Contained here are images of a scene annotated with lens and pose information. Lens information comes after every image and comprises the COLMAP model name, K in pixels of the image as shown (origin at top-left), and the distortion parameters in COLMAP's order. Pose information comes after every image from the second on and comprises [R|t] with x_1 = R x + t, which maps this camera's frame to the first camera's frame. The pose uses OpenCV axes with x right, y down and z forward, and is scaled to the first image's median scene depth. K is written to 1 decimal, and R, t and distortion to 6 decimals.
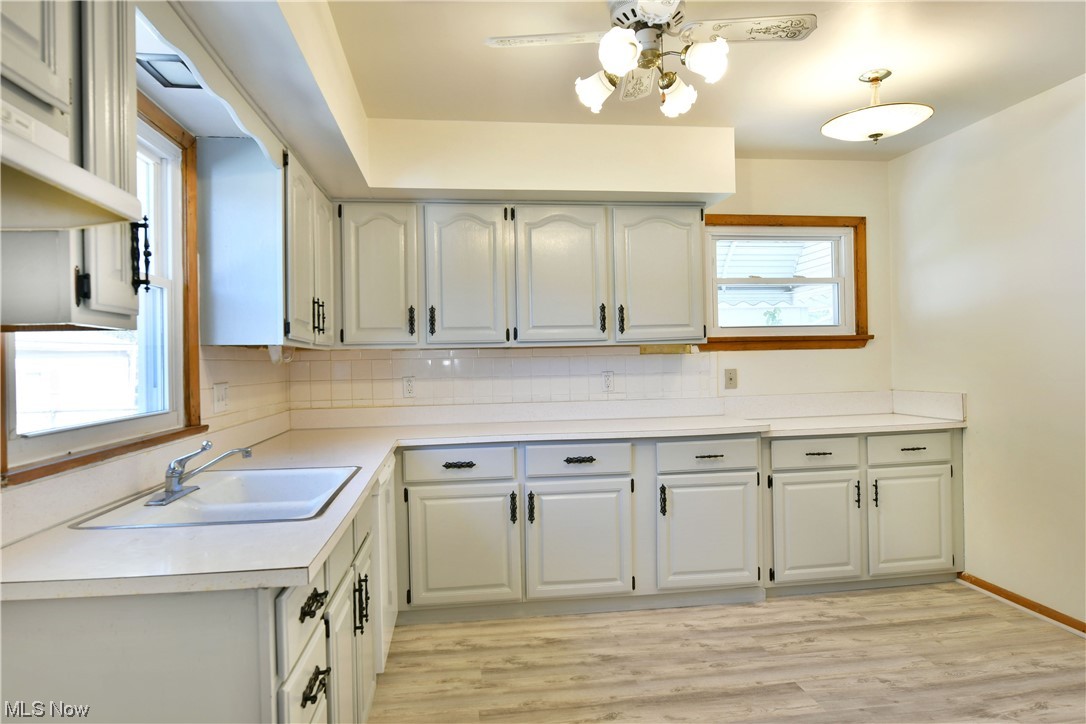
lens RADIAL K [[668.6, 0, 531.6], [0, 668.6, 356.1], [0, 0, 1]] dist [-0.008318, -0.007087]
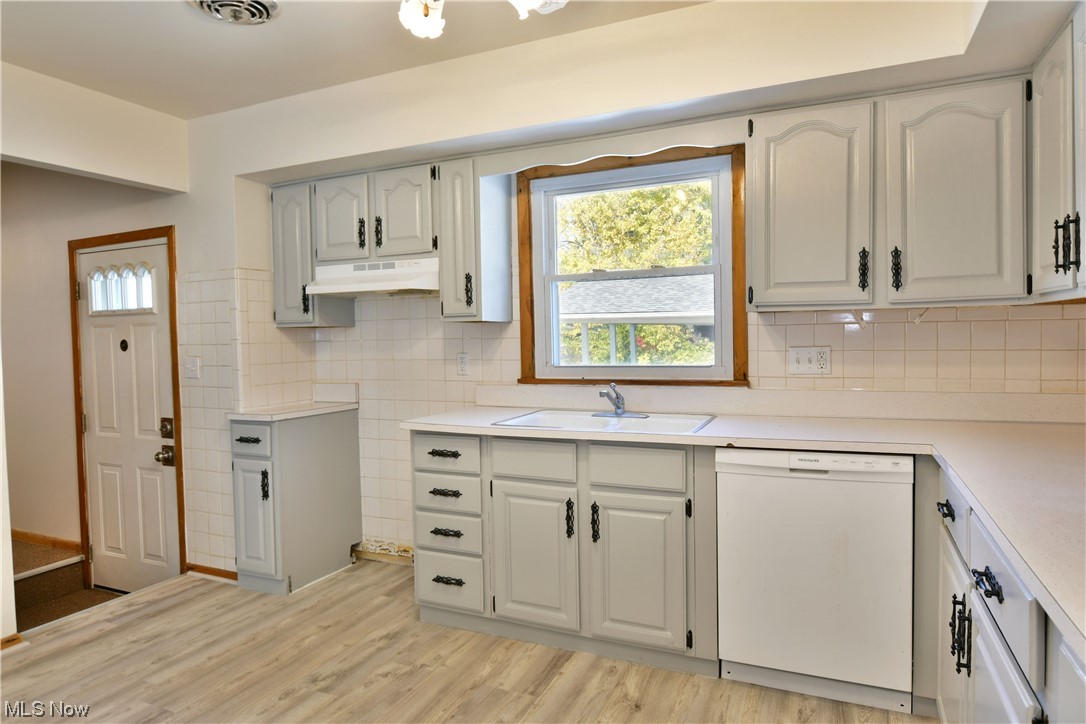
lens RADIAL K [[668.6, 0, 537.6], [0, 668.6, 355.9], [0, 0, 1]] dist [-0.008318, -0.007087]
pose [[-0.523903, 0.050829, -0.850260, 0.505150], [0.033523, 0.998675, 0.039046, 0.000213], [0.851118, -0.008047, -0.524913, 0.934517]]
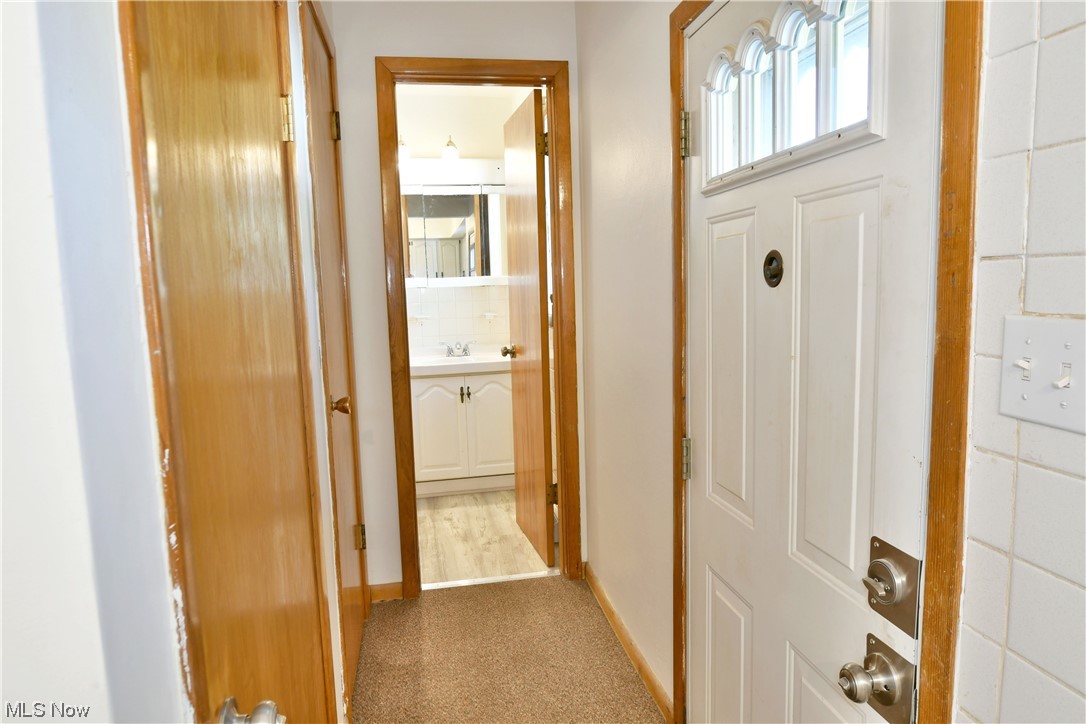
lens RADIAL K [[668.6, 0, 541.8], [0, 668.6, 370.1], [0, 0, 1]] dist [-0.008318, -0.007087]
pose [[-0.996707, 0.049398, -0.064304, 0.068203], [0.041685, 0.992350, 0.116203, 0.010209], [0.069552, 0.113140, -0.991142, 0.112570]]
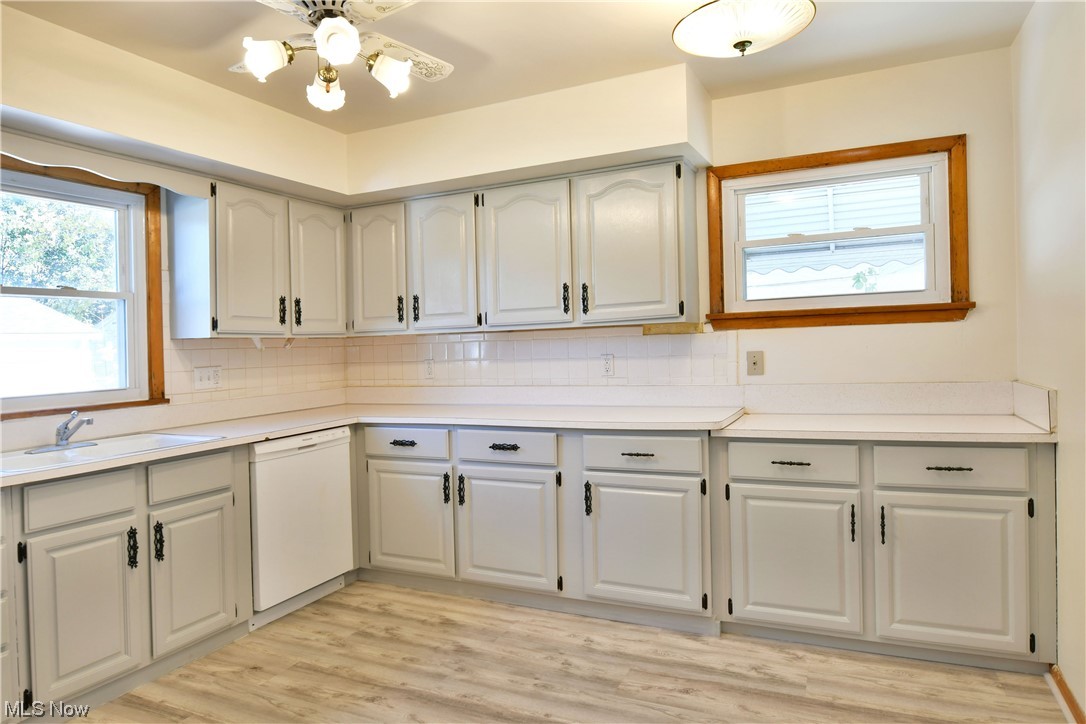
lens RADIAL K [[668.6, 0, 535.5], [0, 668.6, 339.7], [0, 0, 1]] dist [-0.008318, -0.007087]
pose [[0.839813, -0.011465, -0.542754, 0.613050], [0.019525, 0.999768, 0.009092, -0.008858], [0.542524, -0.018233, 0.839842, 0.199500]]
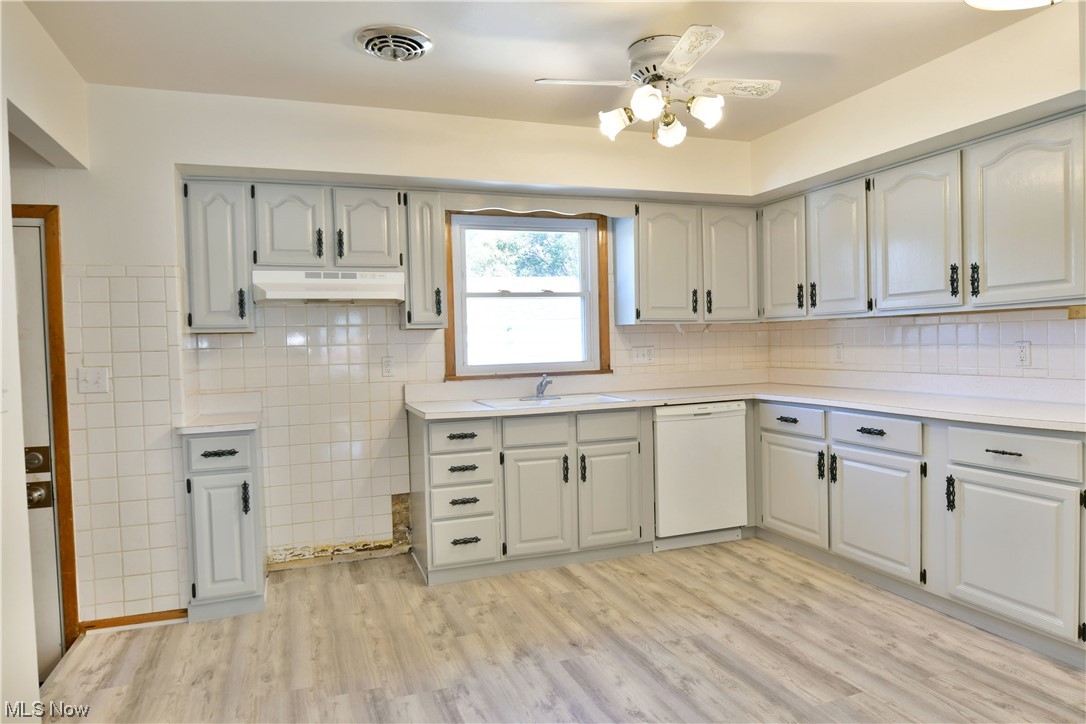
lens RADIAL K [[668.6, 0, 547.4], [0, 668.6, 348.1], [0, 0, 1]] dist [-0.008318, -0.007087]
pose [[0.231305, 0.023553, -0.972596, 0.877200], [0.027488, 0.999150, 0.030733, -0.010895], [0.972493, -0.033844, 0.230461, 0.296995]]
